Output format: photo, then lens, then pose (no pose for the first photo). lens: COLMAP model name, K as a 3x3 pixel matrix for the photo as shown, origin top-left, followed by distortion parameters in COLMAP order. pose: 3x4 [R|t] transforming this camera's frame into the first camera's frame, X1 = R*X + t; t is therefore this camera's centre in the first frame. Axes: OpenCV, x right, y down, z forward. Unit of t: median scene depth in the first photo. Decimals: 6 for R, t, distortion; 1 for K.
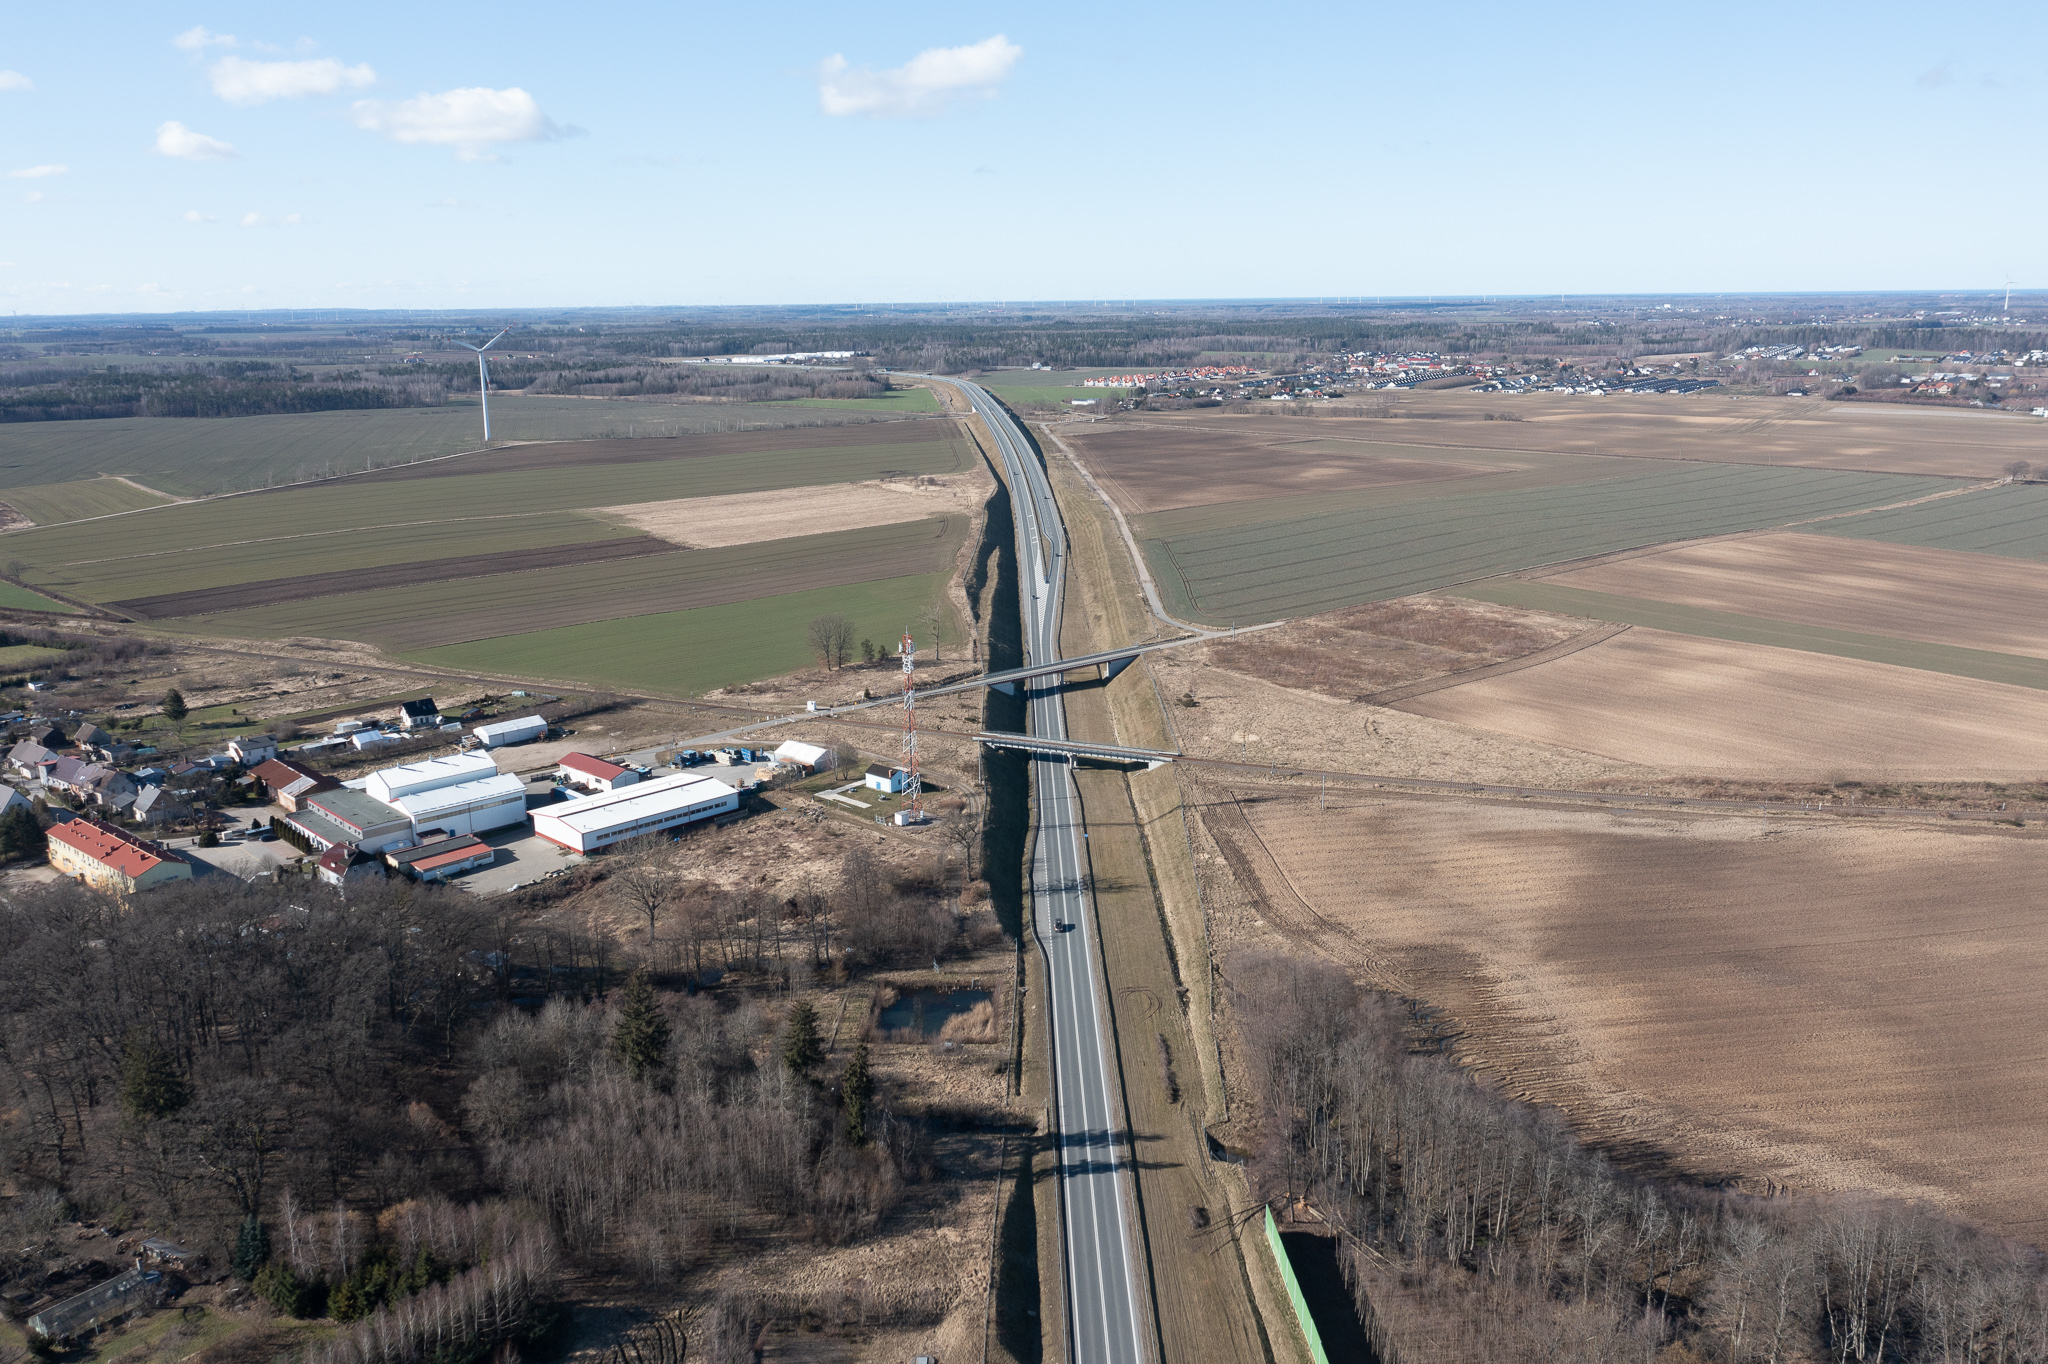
lens RADIAL K [[1644.1, 0, 1028.0], [0, 1644.1, 684.9], [0, 0, 1]] dist [0.000139, 0.005866]
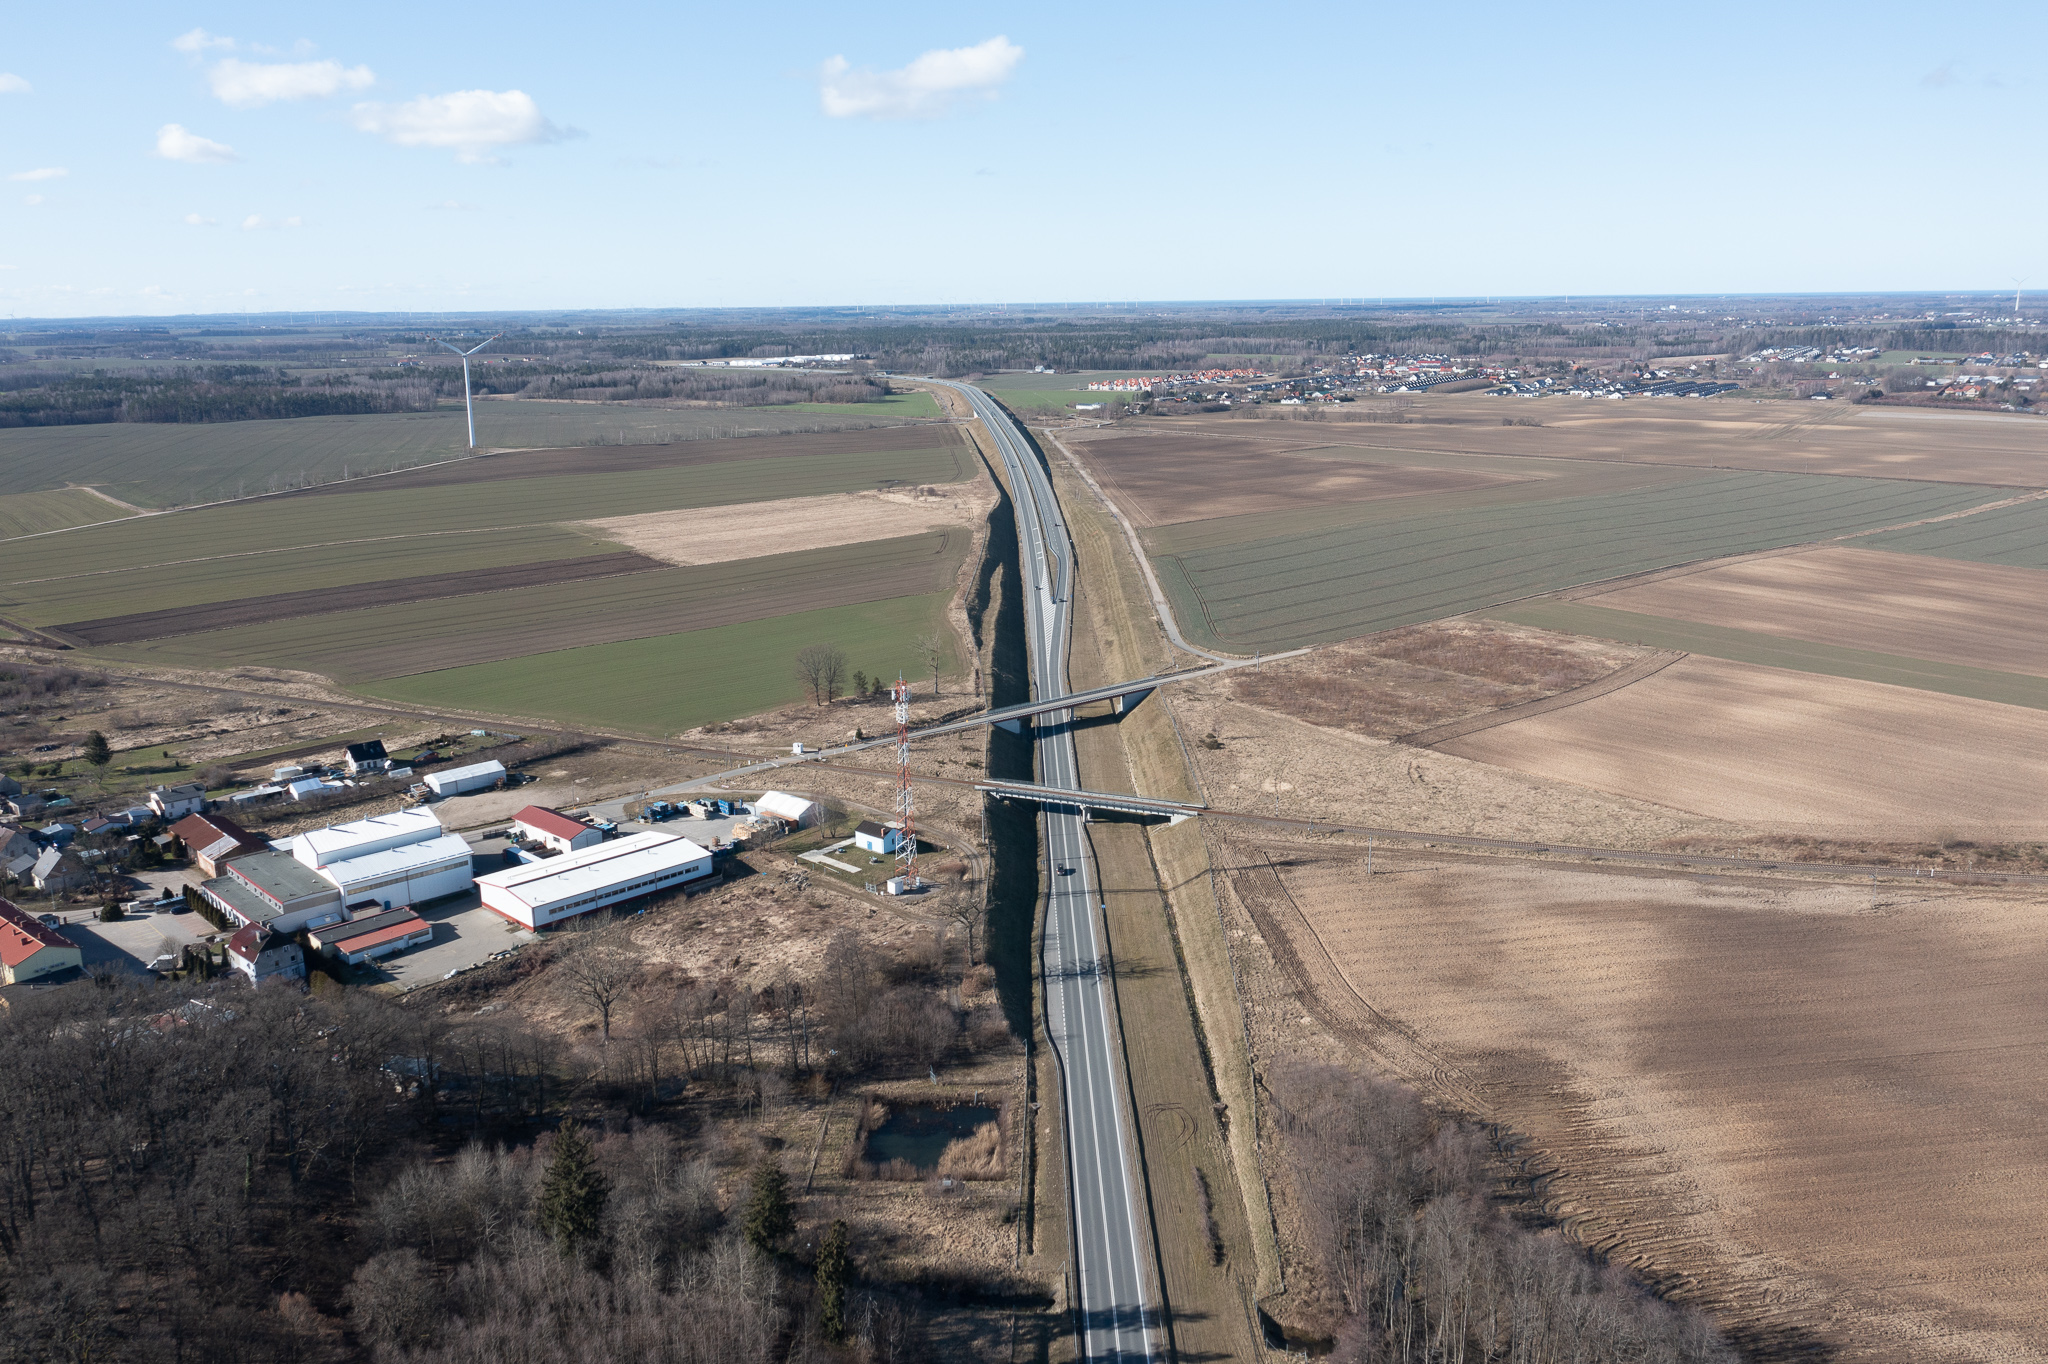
lens RADIAL K [[1644.1, 0, 1023.9], [0, 1644.1, 680.3], [0, 0, 1]] dist [0.000139, 0.005866]
pose [[0.999995, -0.000365, -0.003249, -0.003532], [0.000353, 0.999993, -0.003711, -0.021084], [0.003251, 0.003710, 0.999988, 0.089562]]
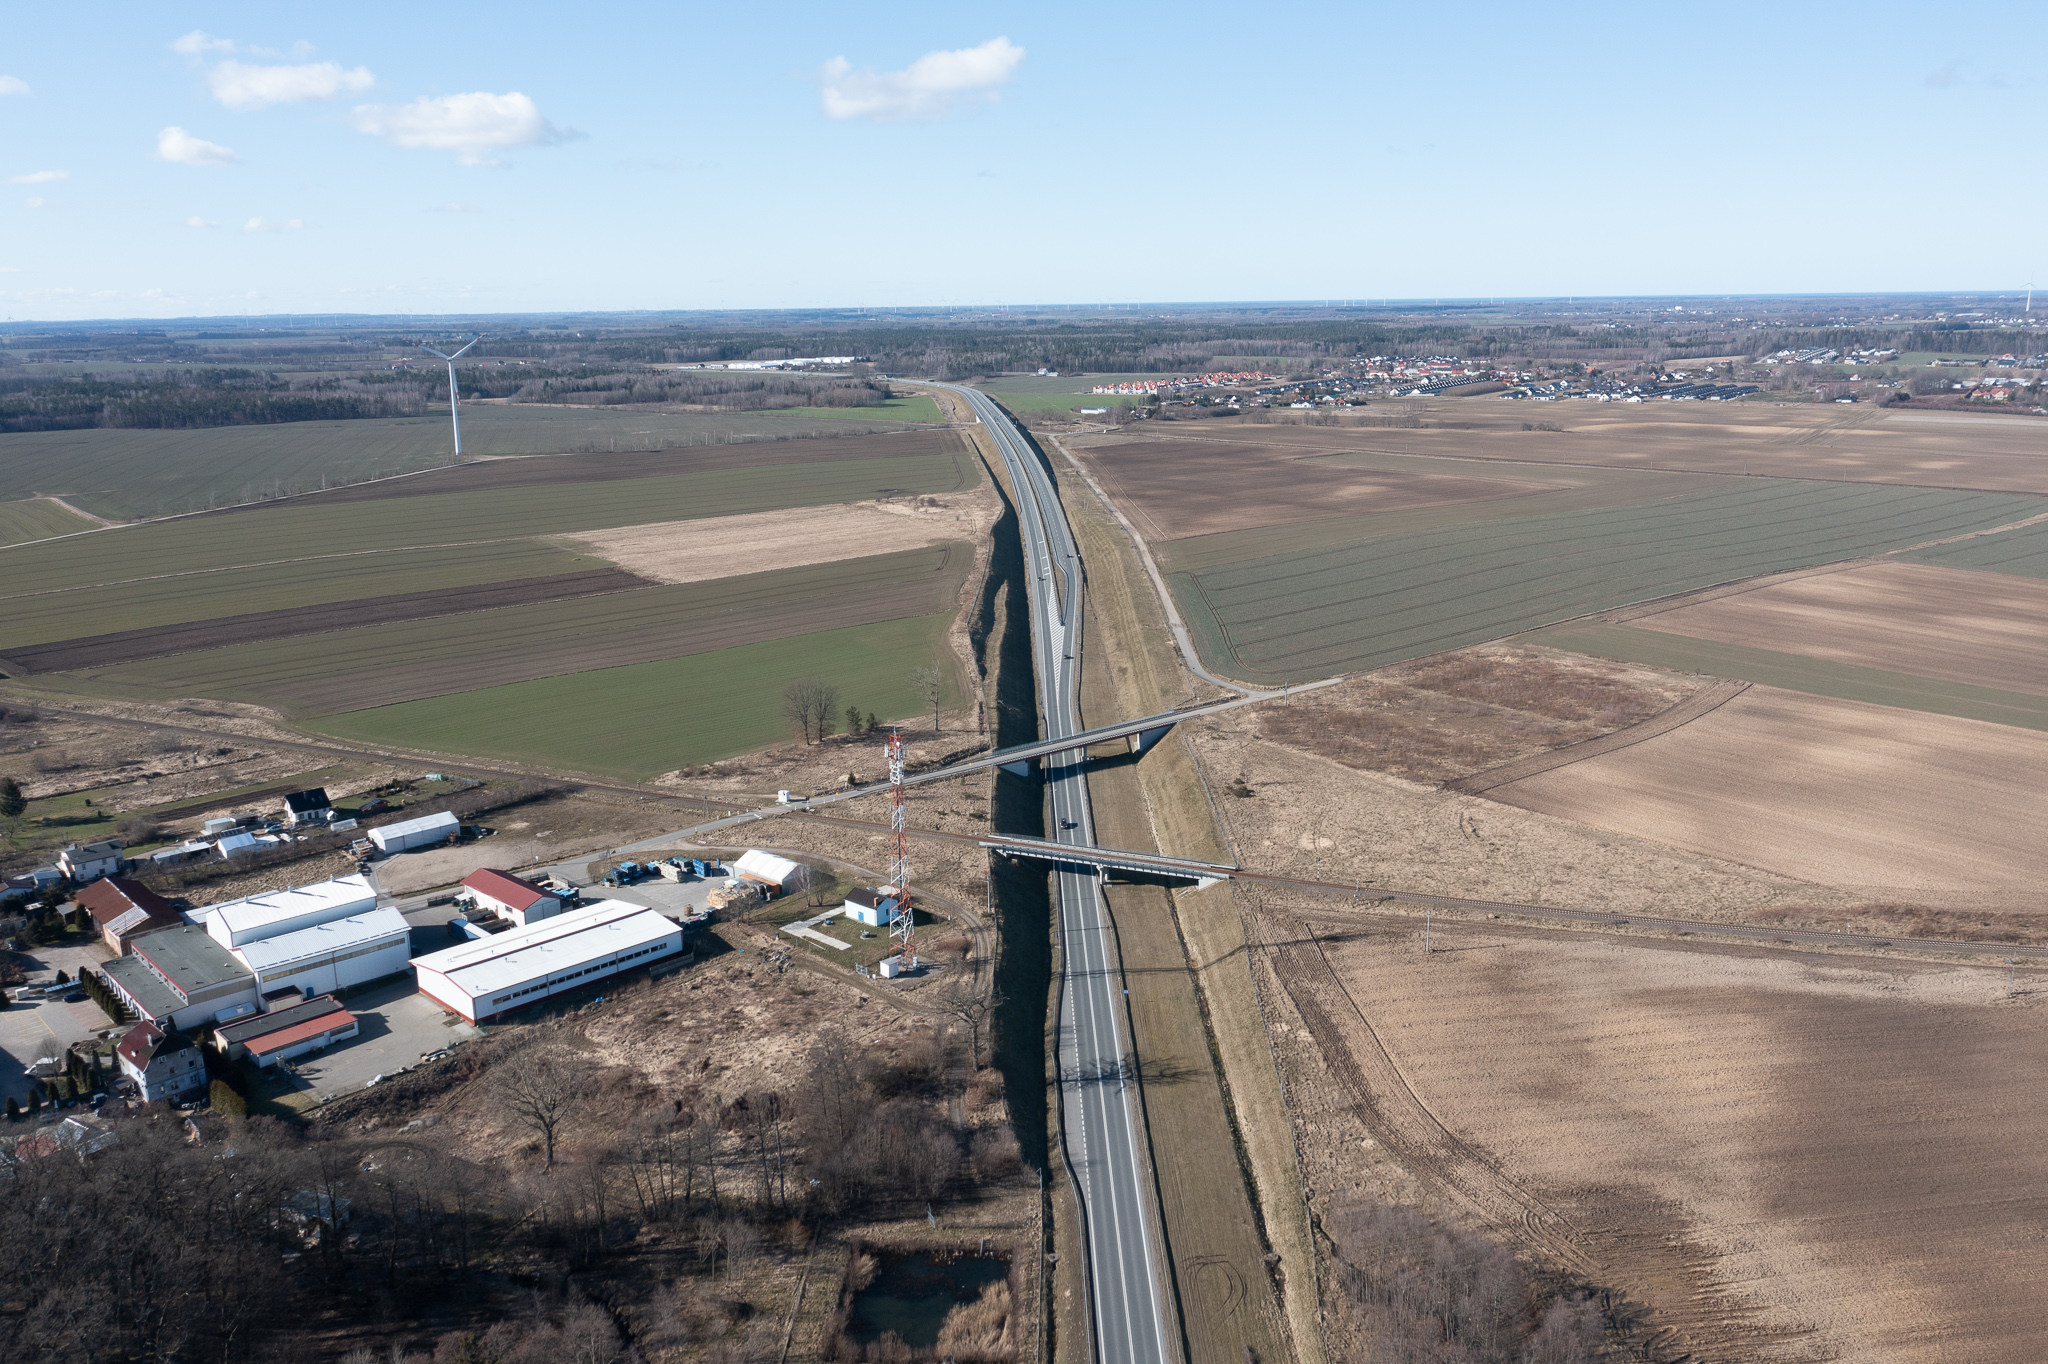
lens RADIAL K [[1644.1, 0, 1020.1], [0, 1644.1, 676.5], [0, 0, 1]] dist [0.000139, 0.005866]
pose [[0.999978, -0.000843, -0.006637, -0.007467], [0.000797, 0.999976, -0.006888, -0.040971], [0.006643, 0.006882, 0.999954, 0.174045]]
